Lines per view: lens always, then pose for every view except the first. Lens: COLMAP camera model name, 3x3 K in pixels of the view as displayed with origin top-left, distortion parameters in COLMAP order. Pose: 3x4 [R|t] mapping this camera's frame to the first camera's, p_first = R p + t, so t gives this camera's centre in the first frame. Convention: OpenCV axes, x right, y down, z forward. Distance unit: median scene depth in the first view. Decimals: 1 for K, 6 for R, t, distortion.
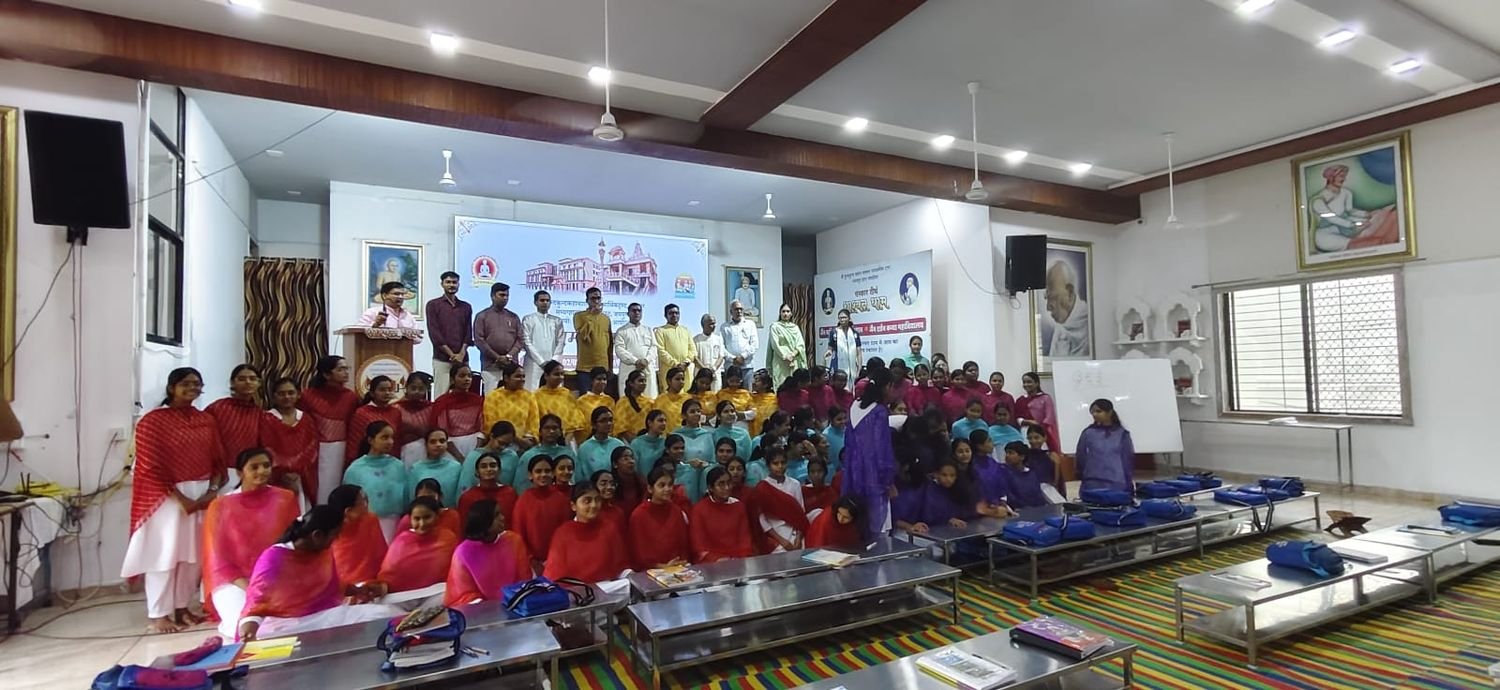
lens RADIAL K [[682.8, 0, 762.1], [0, 682.8, 345.7], [0, 0, 1]] dist [0.000262, 0.004182]
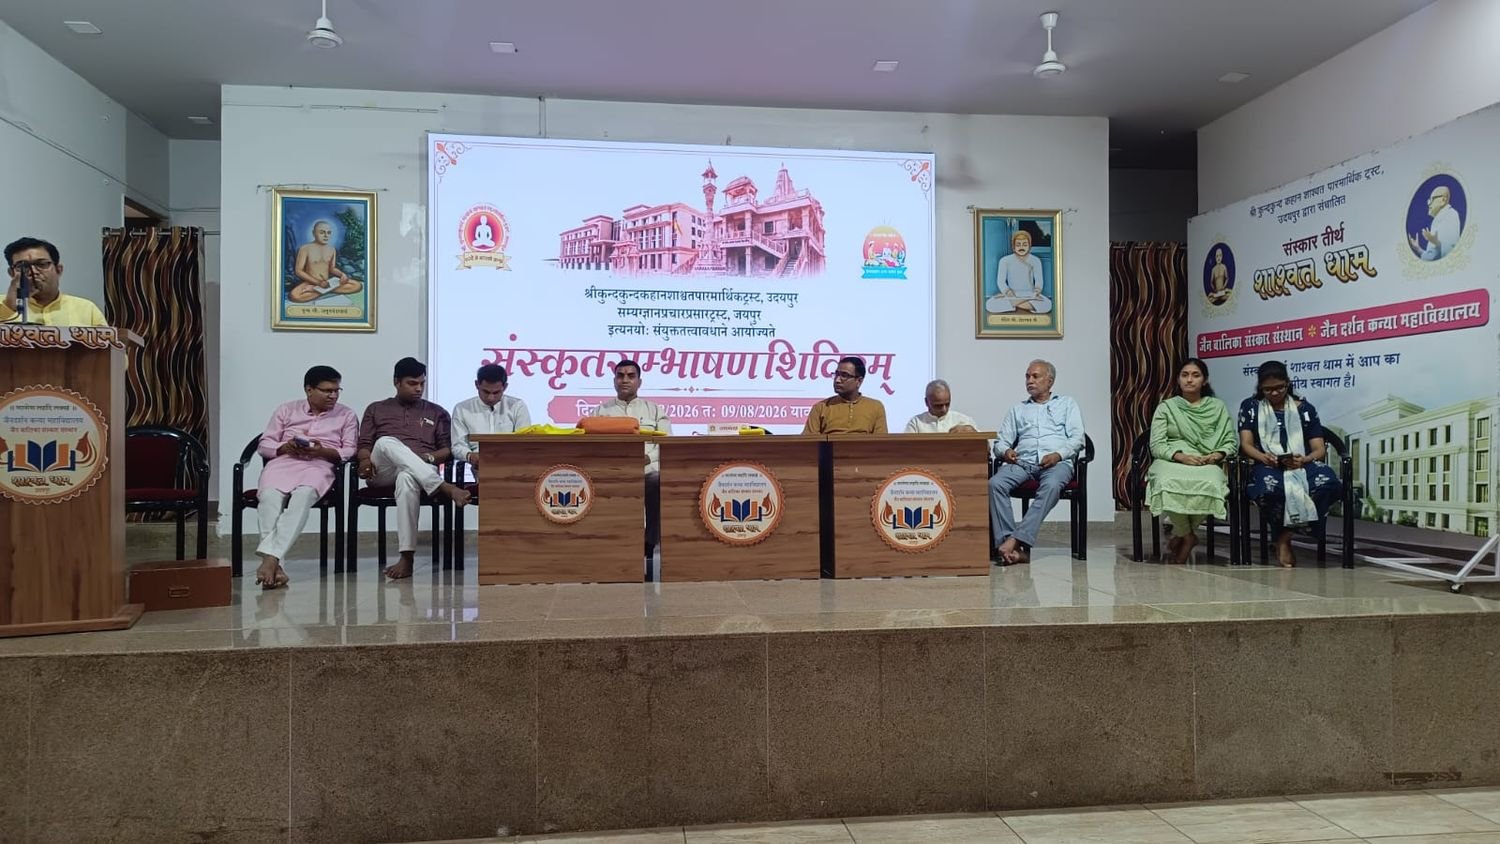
lens RADIAL K [[1041.8, 0, 745.7], [0, 1041.8, 429.8], [0, 0, 1]] dist [0.028661, -0.018520]
pose [[0.931510, 0.006885, -0.363652, 0.073904], [0.005456, 0.999444, 0.032898, 0.013491], [0.363676, -0.032629, 0.930954, 0.324199]]
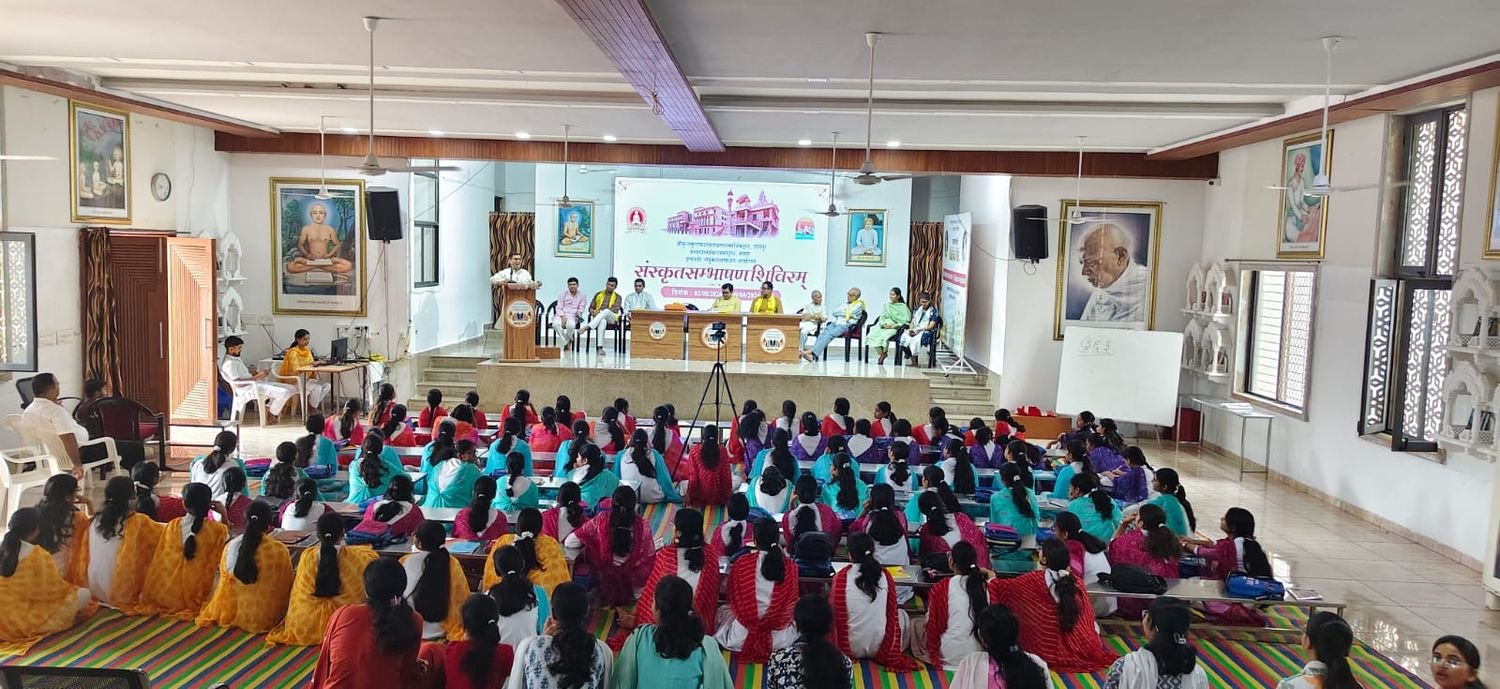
lens RADIAL K [[1017.1, 0, 744.8], [0, 1017.1, 335.0], [0, 0, 1]] dist [0.047232, 0.001234]
pose [[0.865521, 0.083903, -0.493795, 0.735995], [-0.024119, 0.991708, 0.126232, -0.141910], [0.500292, -0.097346, 0.860367, -0.567481]]
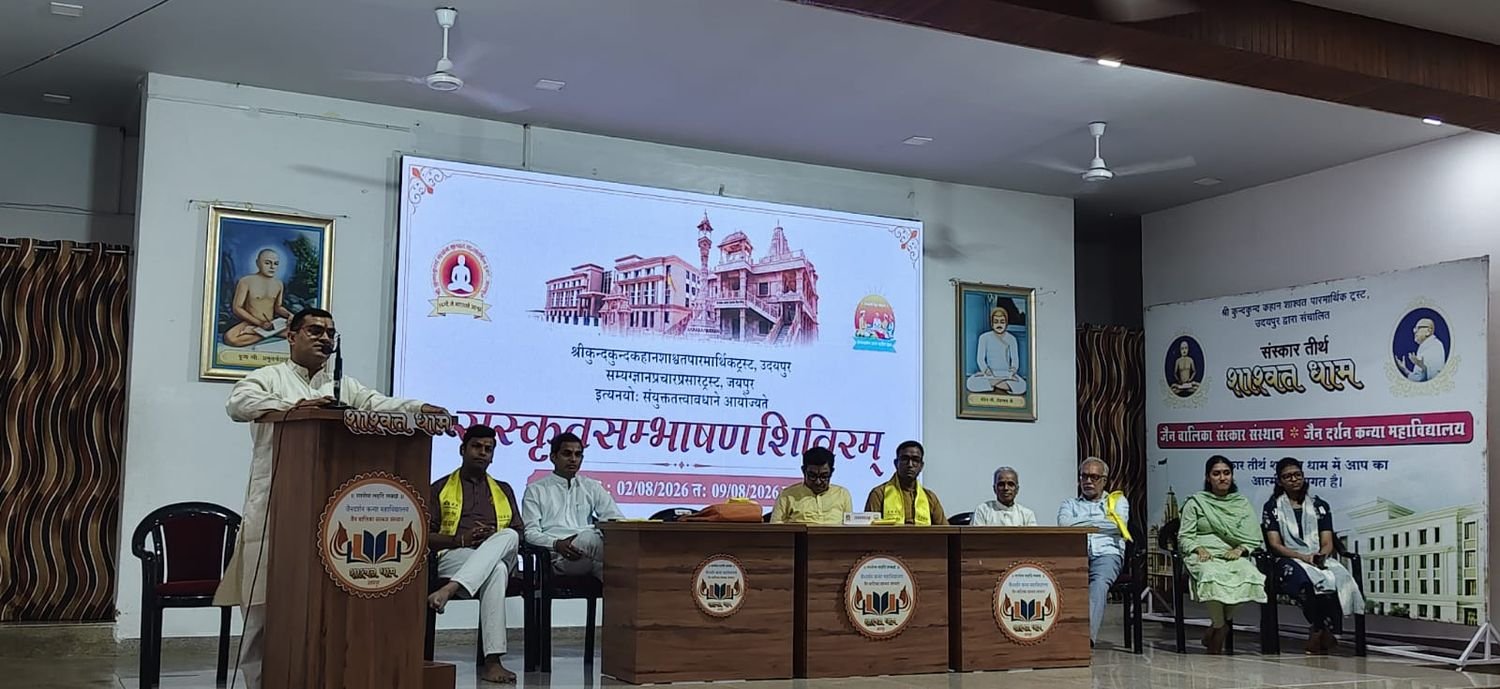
lens RADIAL K [[1458.5, 0, 785.3], [0, 1458.5, 350.7], [0, 0, 1]] dist [0.047093, 0.000000]
pose [[0.999183, 0.026431, -0.030567, -0.164940], [-0.028422, 0.997372, -0.066639, -0.005495], [0.028725, 0.067453, 0.997309, 0.055670]]
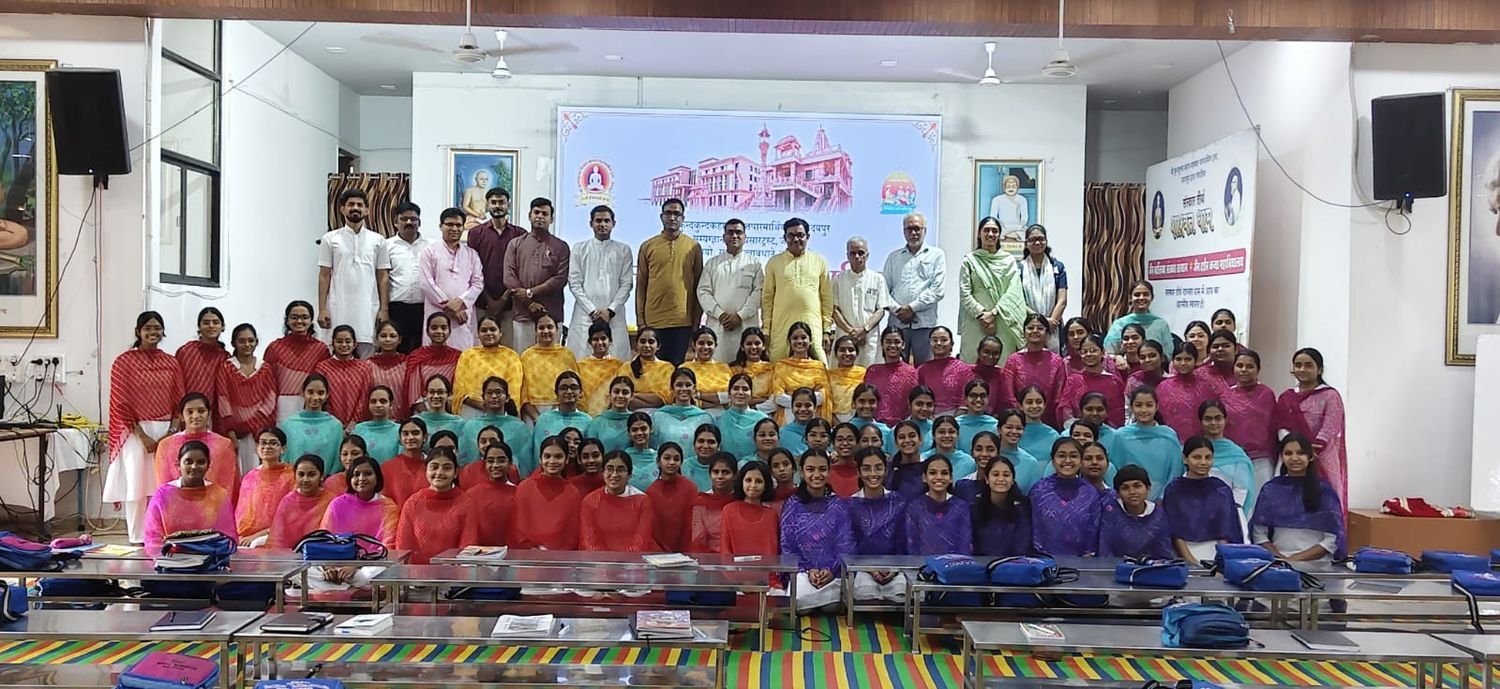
lens RADIAL K [[1310.9, 0, 749.5], [0, 1310.9, 365.9], [0, 0, 1]] dist [0.006328, -0.021262]
pose [[0.884017, 0.042050, -0.465560, 0.380449], [-0.011543, 0.997606, 0.068187, -0.013665], [0.467312, -0.054905, 0.882386, -0.140186]]
